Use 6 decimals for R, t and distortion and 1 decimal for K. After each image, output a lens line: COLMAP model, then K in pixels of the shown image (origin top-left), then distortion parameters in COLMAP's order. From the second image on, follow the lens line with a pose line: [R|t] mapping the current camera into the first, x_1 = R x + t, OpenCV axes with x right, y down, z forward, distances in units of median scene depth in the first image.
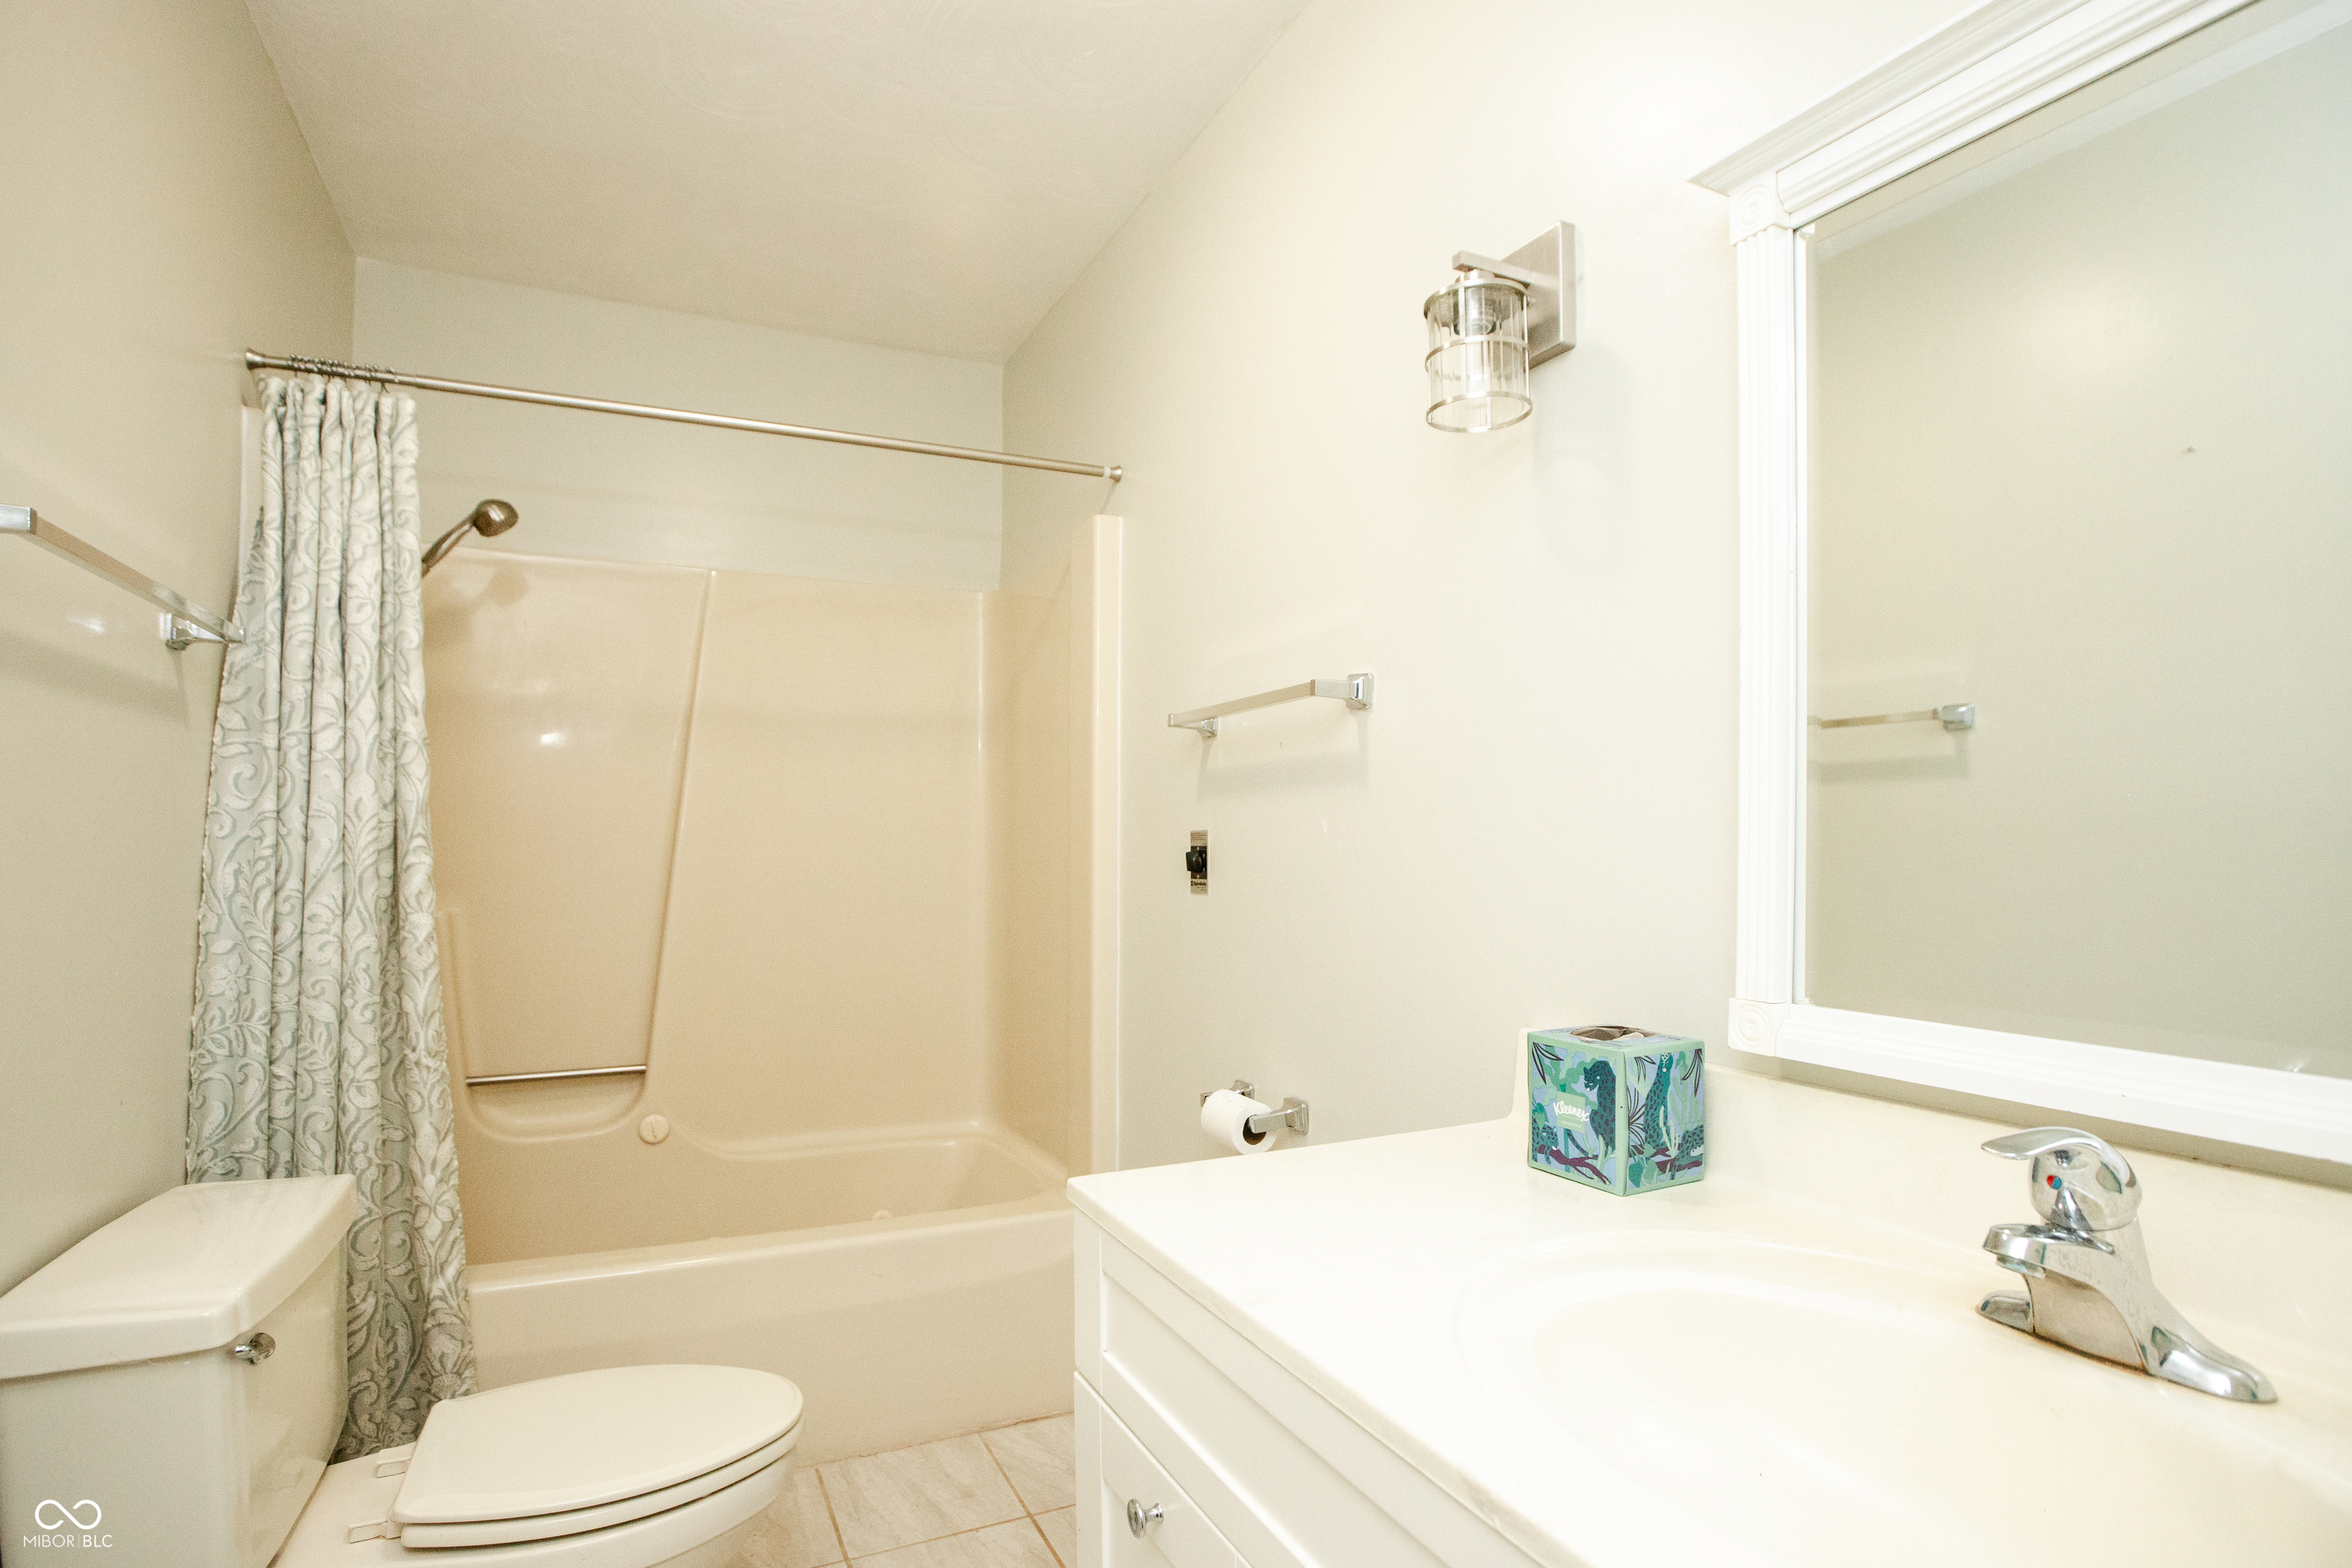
lens RADIAL K [[1073.1, 0, 1177.1], [0, 1073.1, 797.5], [0, 0, 1]] dist [-0.052573, 0.023506]
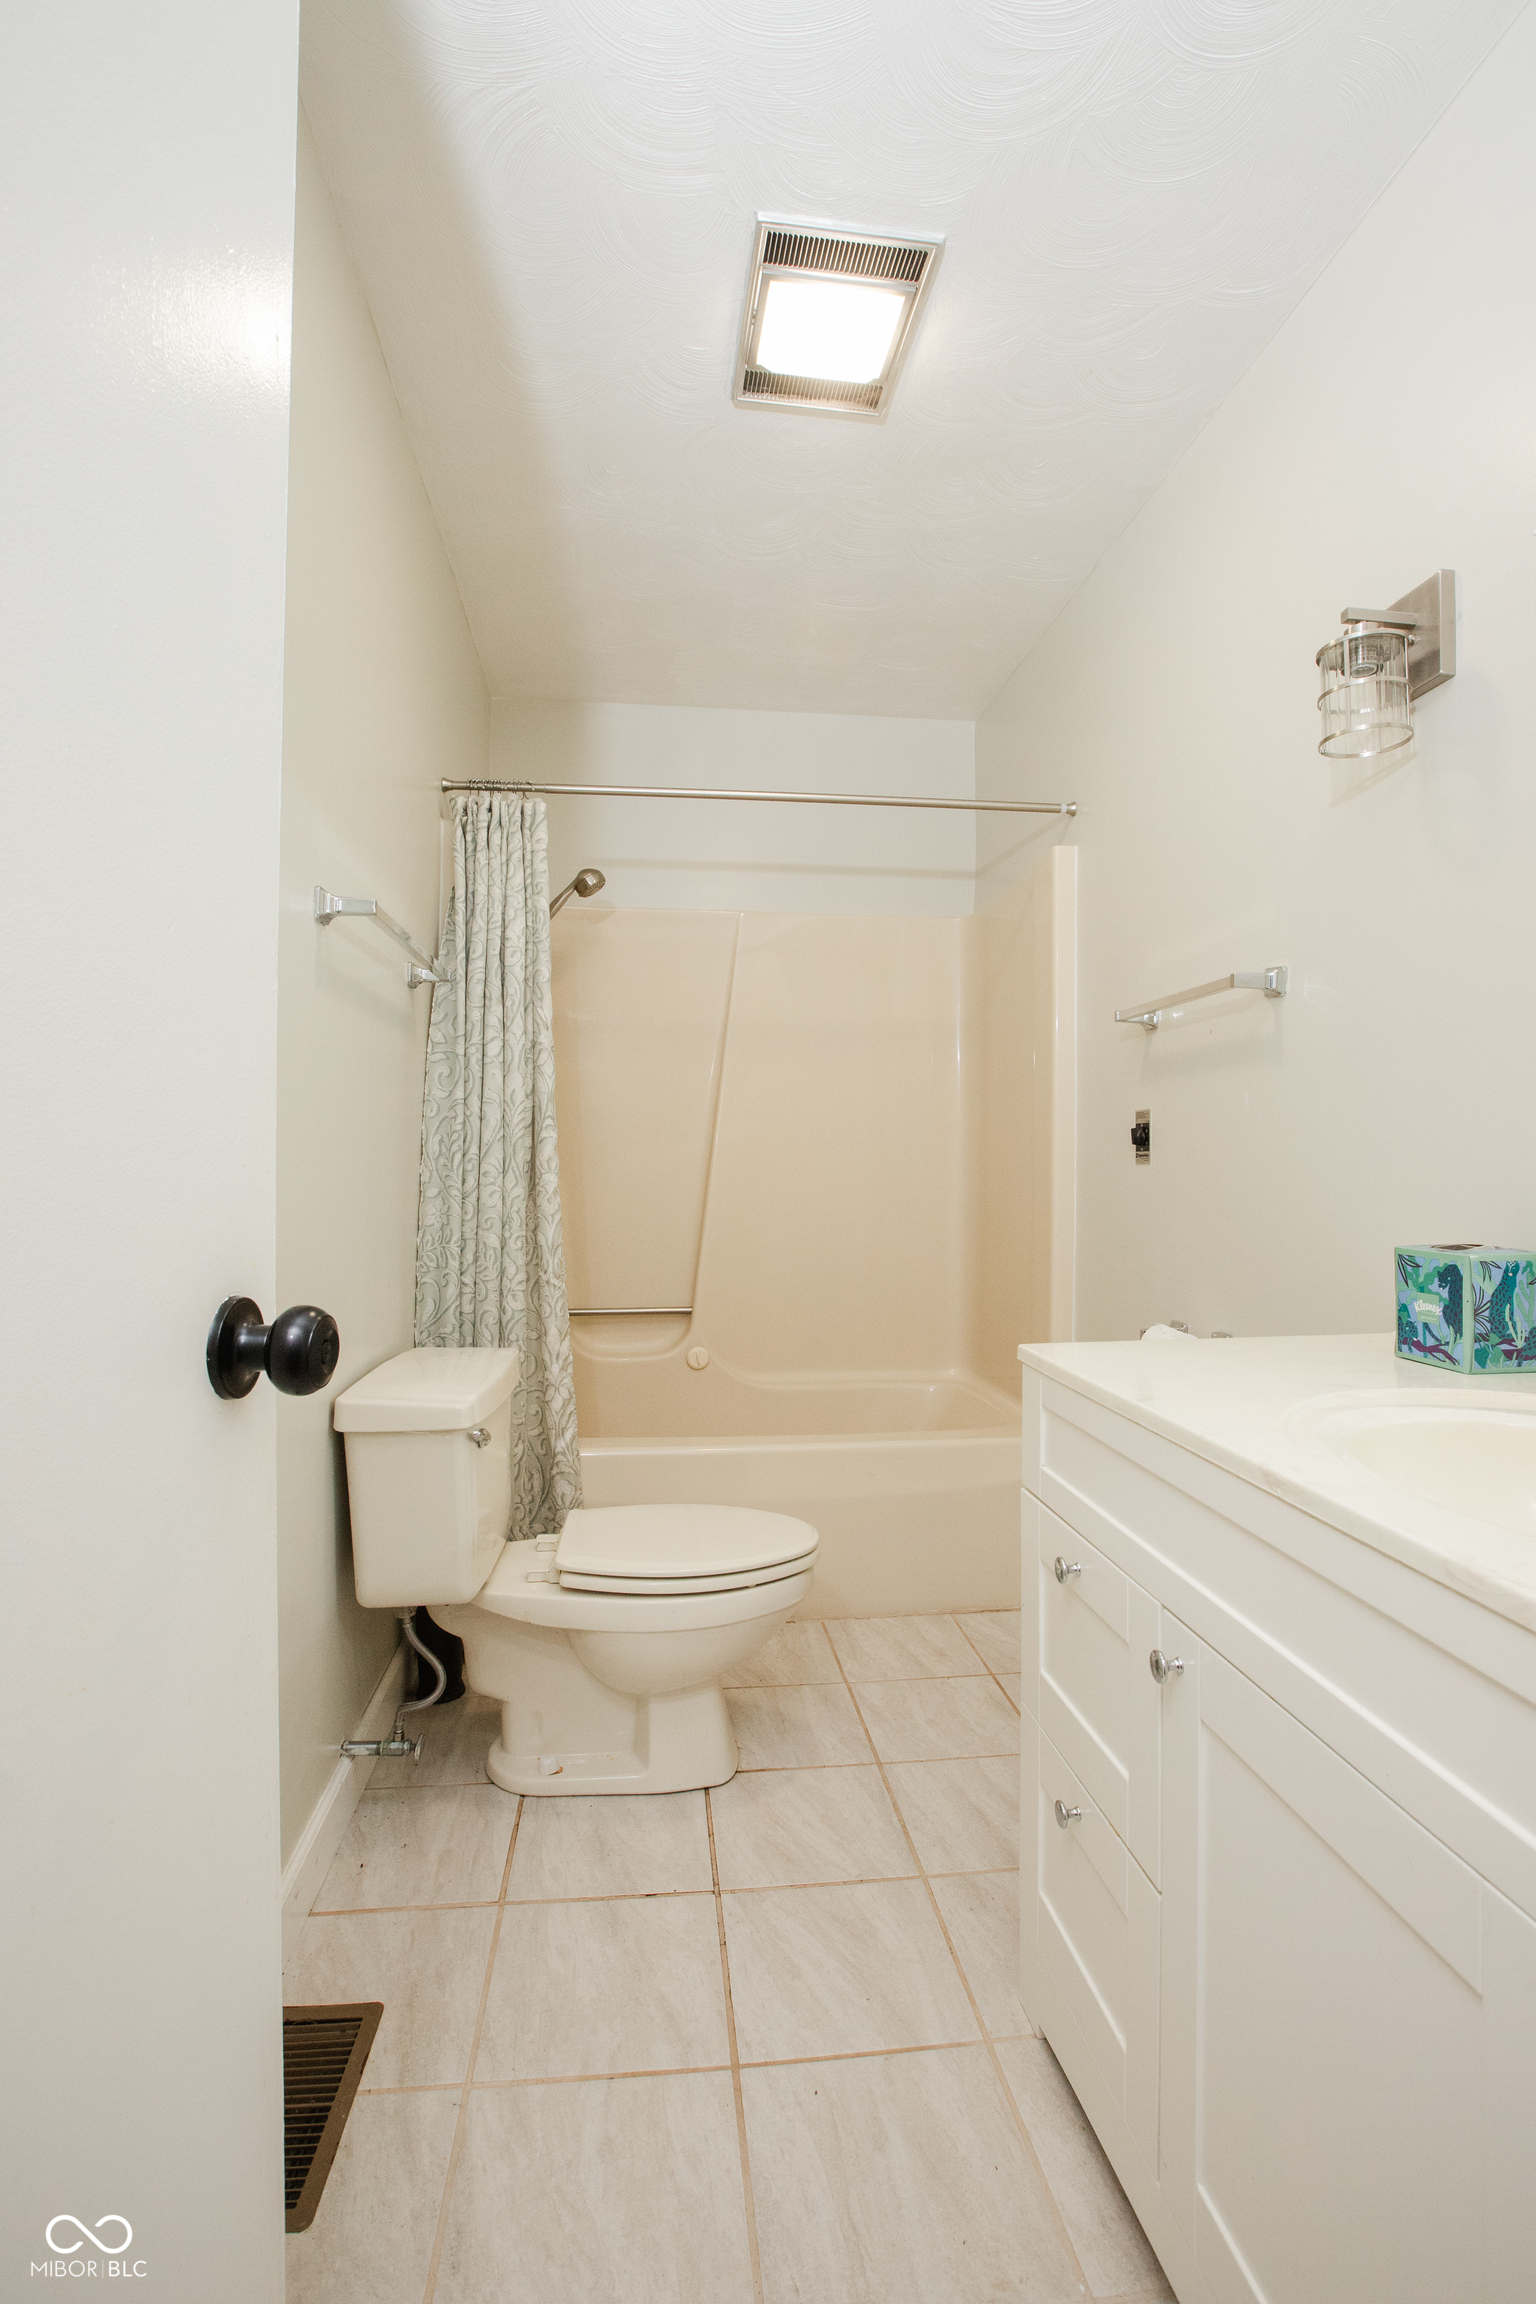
lens RADIAL K [[1051.2, 0, 794.9], [0, 1051.2, 1123.9], [0, 0, 1]] dist [-0.052573, 0.023506]
pose [[0.943635, 0.001368, -0.330986, 0.040335], [-0.000462, 0.999996, 0.002817, 0.042969], [0.330988, -0.002505, 0.943632, -0.201268]]
